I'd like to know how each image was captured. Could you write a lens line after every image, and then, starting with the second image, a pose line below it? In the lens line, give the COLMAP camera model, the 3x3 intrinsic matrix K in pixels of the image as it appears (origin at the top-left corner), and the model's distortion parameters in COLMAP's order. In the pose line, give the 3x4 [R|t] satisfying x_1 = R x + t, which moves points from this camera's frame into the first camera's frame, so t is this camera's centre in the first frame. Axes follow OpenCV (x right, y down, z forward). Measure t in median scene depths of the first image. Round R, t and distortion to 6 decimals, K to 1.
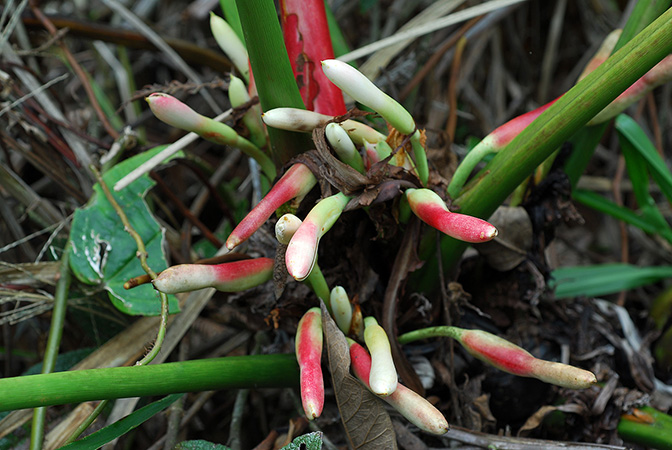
lens RADIAL K [[1728.7, 0, 336.7], [0, 1728.7, 225.3], [0, 0, 1]] dist [0.527926, 0.000000]
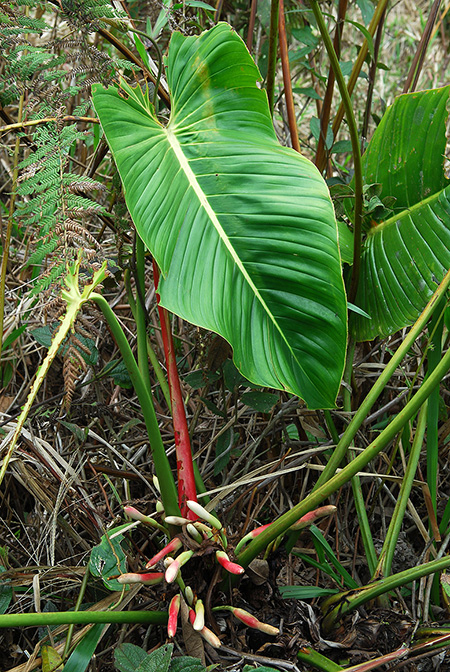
lens RADIAL K [[1016.5, 0, 223.4], [0, 1016.5, 335.8], [0, 0, 1]] dist [0.208948, 0.000000]
pose [[0.995707, 0.079276, -0.047778, 0.097080], [-0.087010, 0.977720, -0.191028, -0.041938], [0.031569, 0.194365, 0.980421, -0.597564]]
